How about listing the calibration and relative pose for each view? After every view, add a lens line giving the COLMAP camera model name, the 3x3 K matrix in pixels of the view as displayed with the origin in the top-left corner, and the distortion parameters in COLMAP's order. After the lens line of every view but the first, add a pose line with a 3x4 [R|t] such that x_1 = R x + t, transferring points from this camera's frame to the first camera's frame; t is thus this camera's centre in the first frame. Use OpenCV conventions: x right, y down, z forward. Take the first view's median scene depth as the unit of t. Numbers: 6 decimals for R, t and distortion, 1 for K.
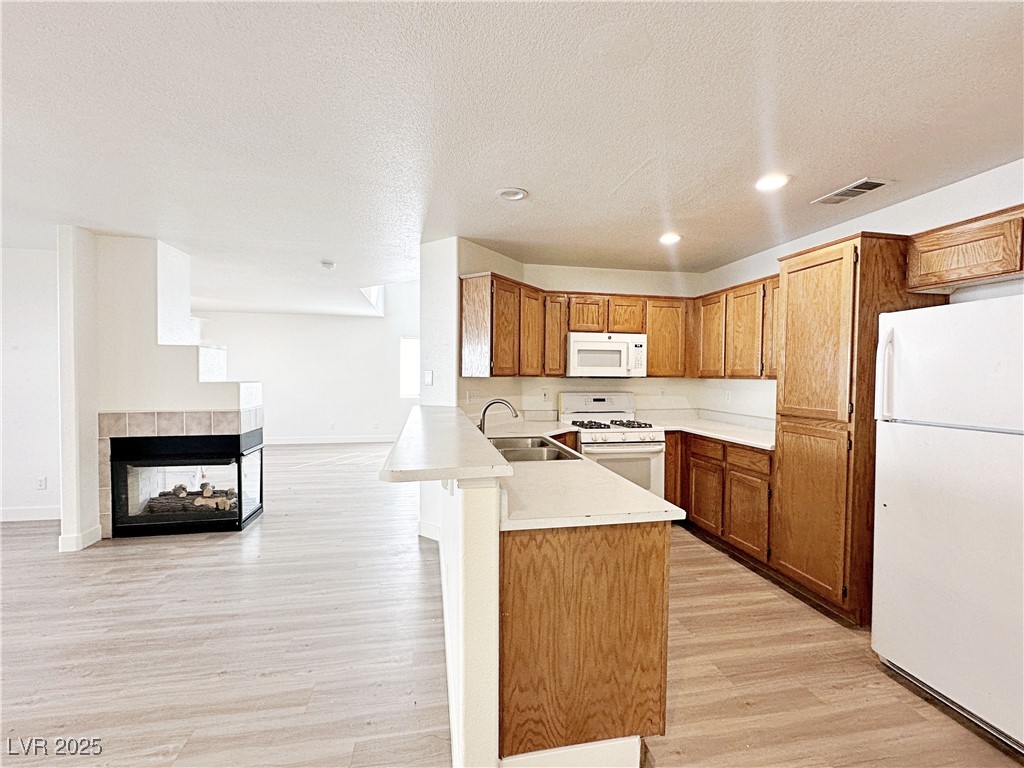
lens RADIAL K [[428.6, 0, 512.0], [0, 428.6, 384.0], [0, 0, 1]] dist [-0.004010, 0.000046]
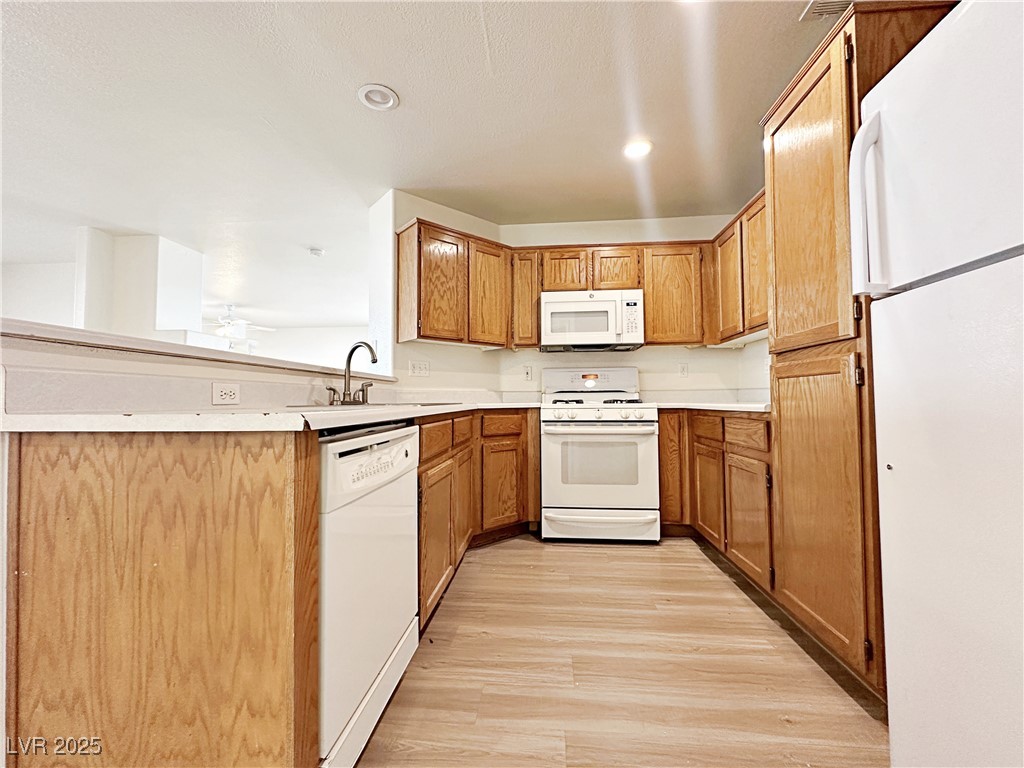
lens RADIAL K [[419.2, 0, 512.8], [0, 419.2, 384.3], [0, 0, 1]] dist [-0.003885, 0.000257]
pose [[0.962326, -0.025385, -0.270710, 0.404683], [0.008225, 0.997894, -0.064338, 0.148413], [0.271773, 0.059688, 0.960509, 0.286328]]
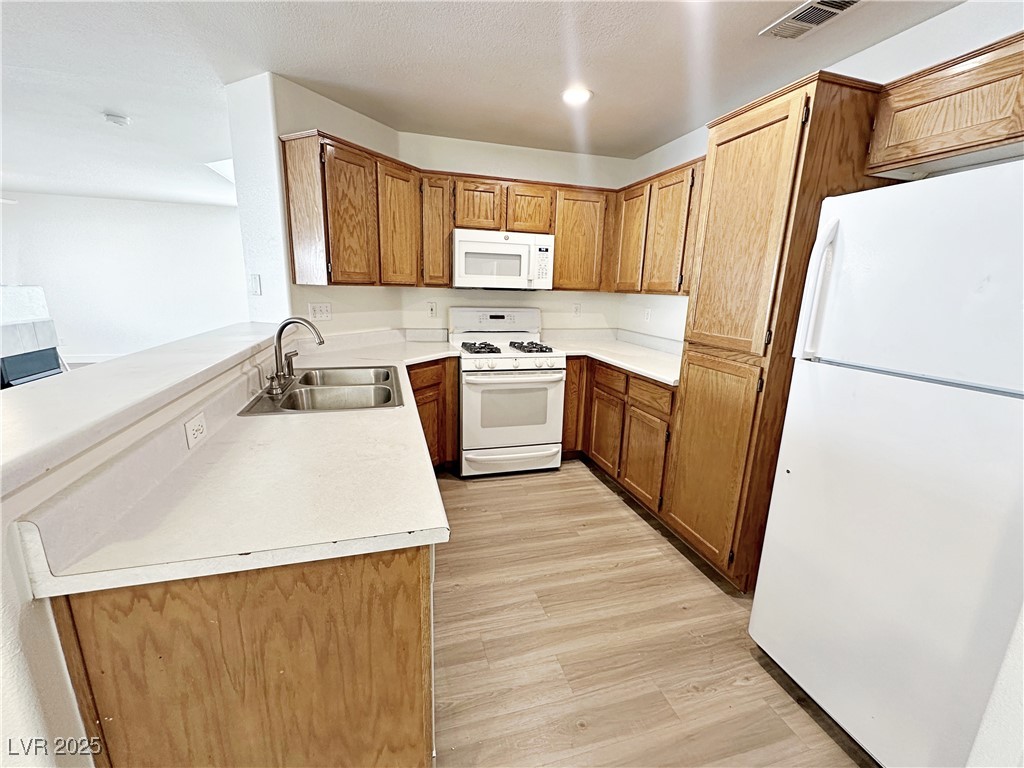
lens RADIAL K [[428.6, 0, 512.0], [0, 428.6, 384.0], [0, 0, 1]] dist [-0.004010, 0.000046]
pose [[0.995133, -0.001484, 0.098534, 0.219107], [-0.018468, 0.979364, 0.201258, -0.004873], [-0.096799, -0.202098, 0.974570, 0.239556]]
